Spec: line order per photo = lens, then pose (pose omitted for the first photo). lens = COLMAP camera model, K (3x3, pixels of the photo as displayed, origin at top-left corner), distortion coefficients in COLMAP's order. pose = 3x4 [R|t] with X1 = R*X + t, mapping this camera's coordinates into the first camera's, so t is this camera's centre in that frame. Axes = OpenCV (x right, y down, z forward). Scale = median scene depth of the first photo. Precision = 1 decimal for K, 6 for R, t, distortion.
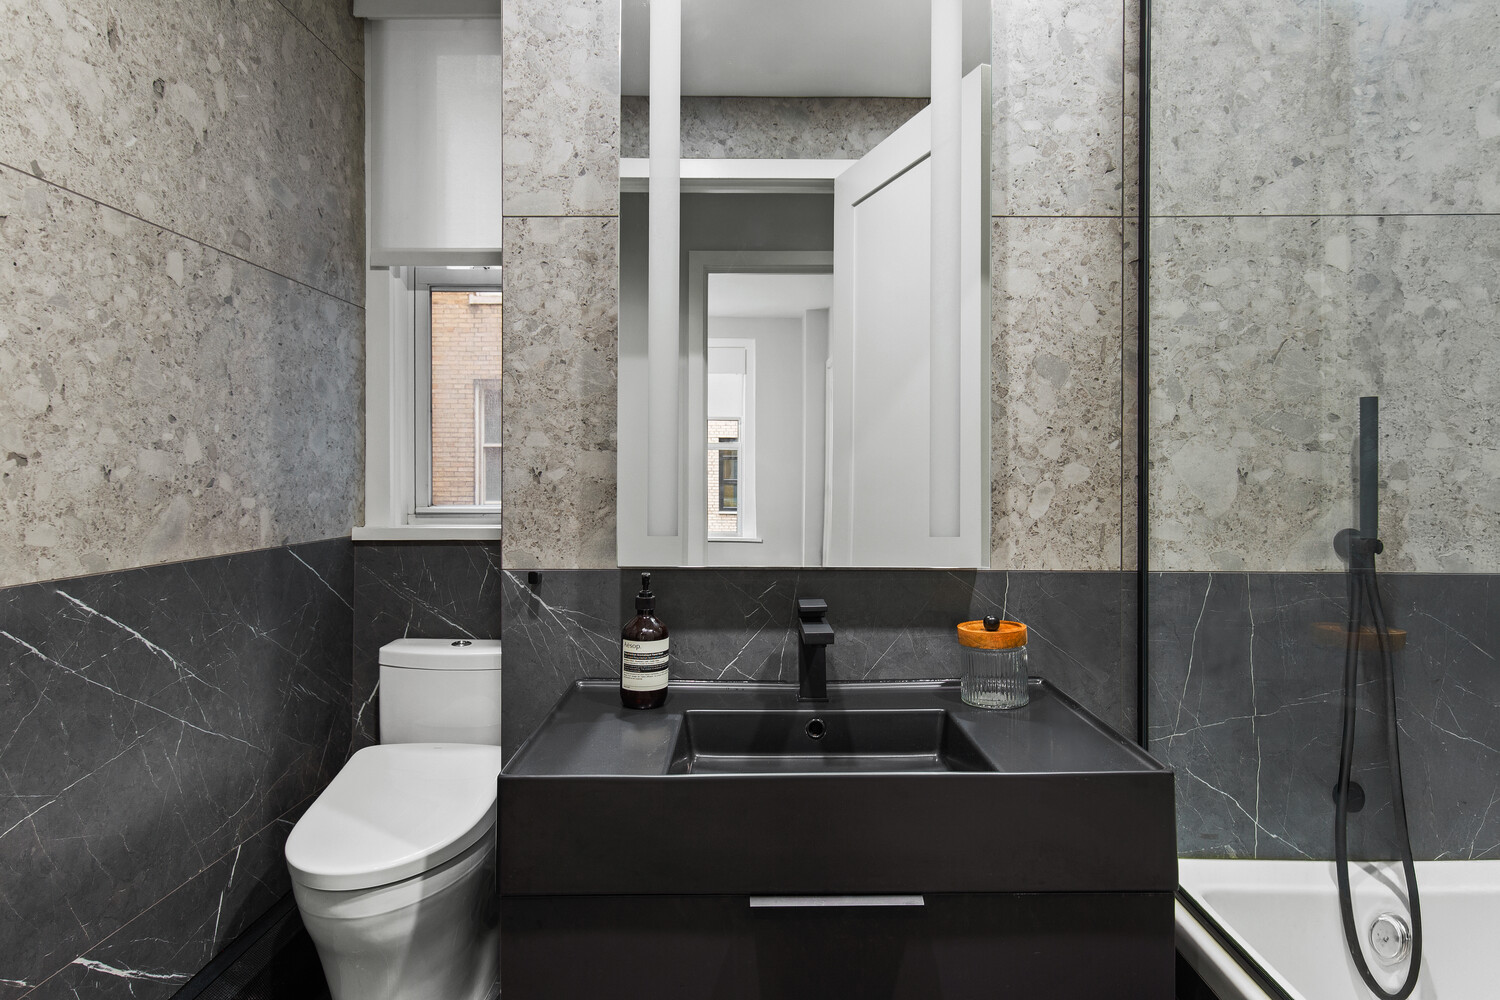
lens RADIAL K [[856.5, 0, 752.0], [0, 856.5, 439.6], [0, 0, 1]] dist [0.000975, 0.000321]
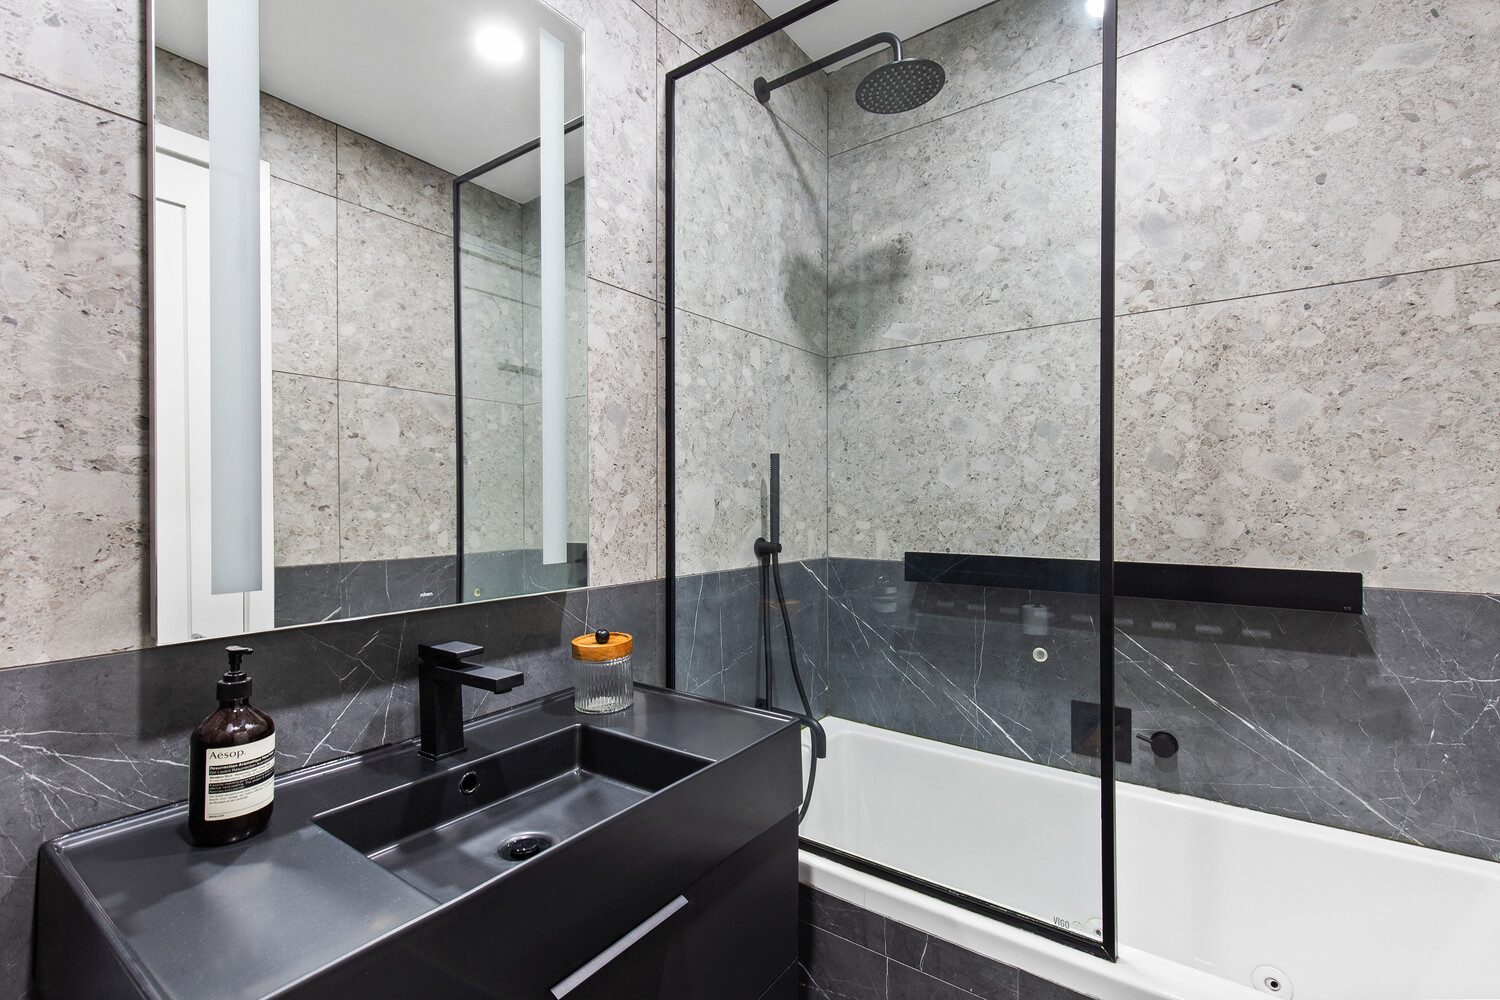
lens RADIAL K [[679.5, 0, 744.7], [0, 679.5, 486.5], [0, 0, 1]] dist [0.000603, -0.000635]
pose [[0.574686, 0.014821, 0.818240, -0.319308], [-0.027568, 0.999619, 0.001256, 0.010311], [-0.817910, -0.023279, 0.574876, 0.312703]]
